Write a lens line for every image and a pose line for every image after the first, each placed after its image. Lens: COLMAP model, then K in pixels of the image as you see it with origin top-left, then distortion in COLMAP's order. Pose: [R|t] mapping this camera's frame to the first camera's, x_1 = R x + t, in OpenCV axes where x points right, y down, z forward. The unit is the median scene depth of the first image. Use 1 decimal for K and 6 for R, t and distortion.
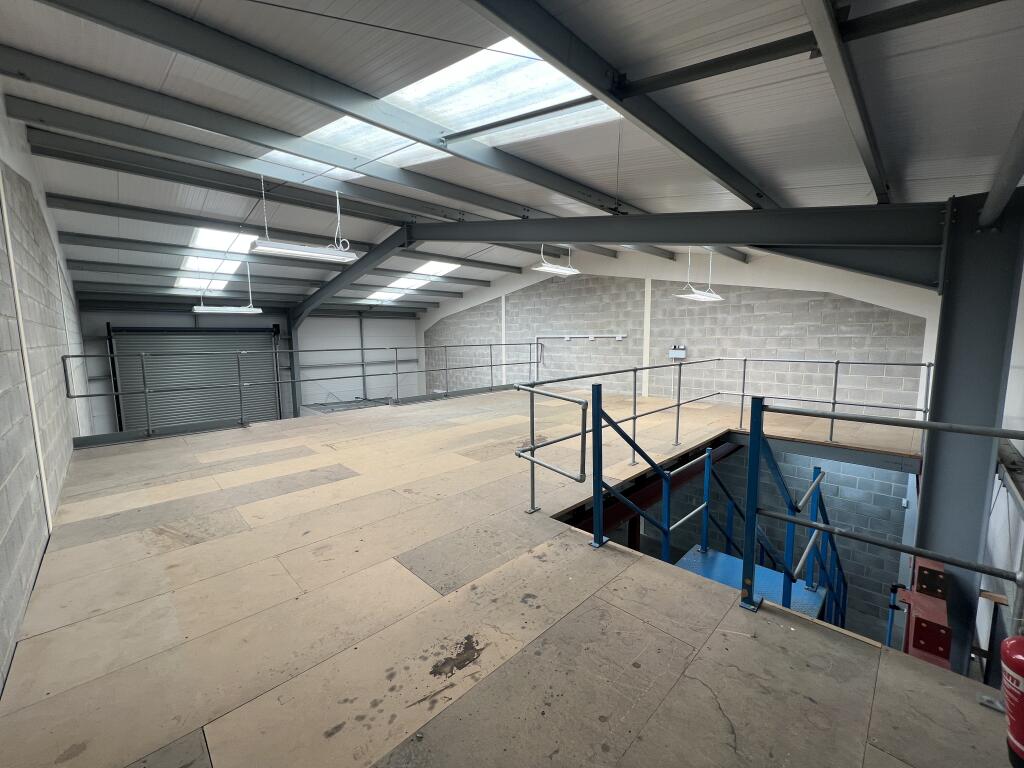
lens RADIAL K [[409.5, 0, 509.9], [0, 409.5, 384.4], [0, 0, 1]] dist [0.000128, -0.000519]
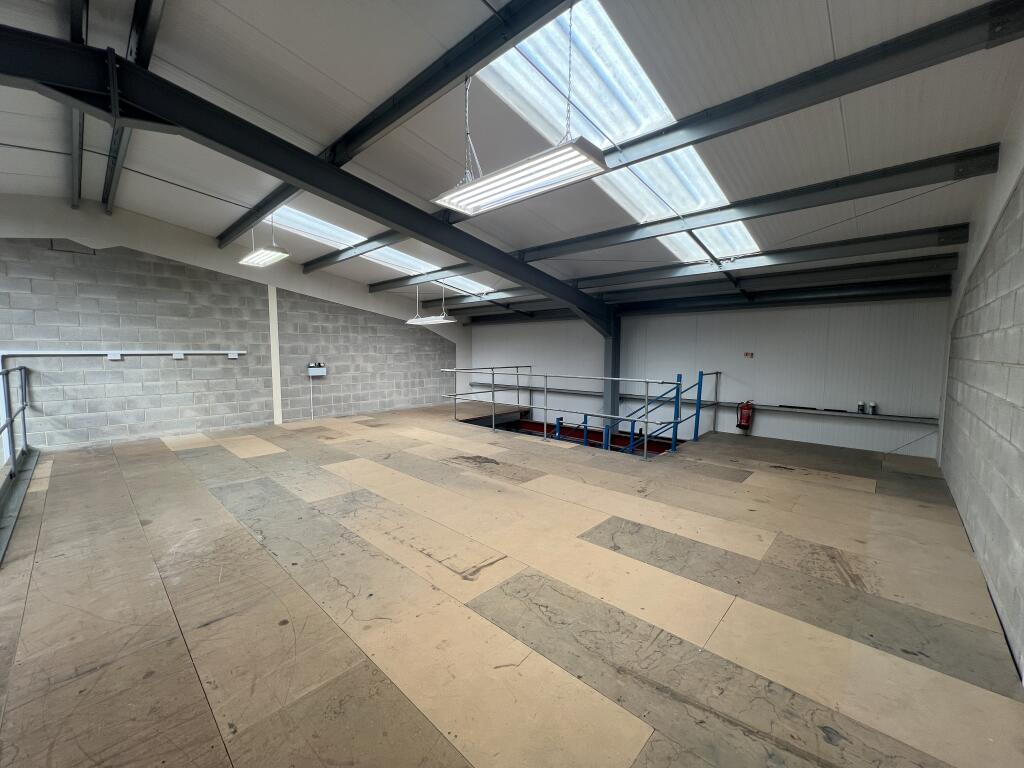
lens RADIAL K [[409.5, 0, 510.9], [0, 409.5, 382.7], [0, 0, 1]] dist [0.000128, -0.000519]
pose [[-0.042357, -0.068441, 0.996756, -0.599626], [0.117459, 0.990391, 0.072996, -0.068780], [-0.992174, 0.120170, -0.033911, 0.617302]]
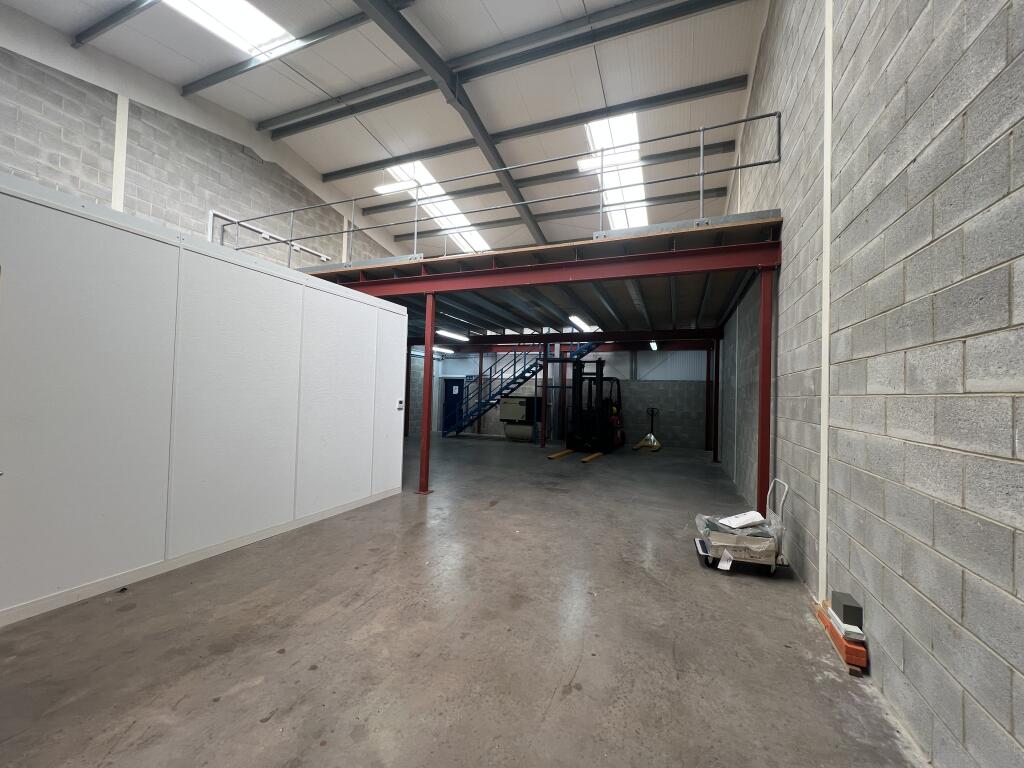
lens RADIAL K [[409.5, 0, 510.9], [0, 409.5, 384.2], [0, 0, 1]] dist [0.000128, -0.000519]
pose [[-0.402472, 0.021923, 0.915170, -1.030529], [0.084302, 0.996353, 0.013206, 0.274628], [-0.911542, 0.082465, -0.402852, 1.190598]]
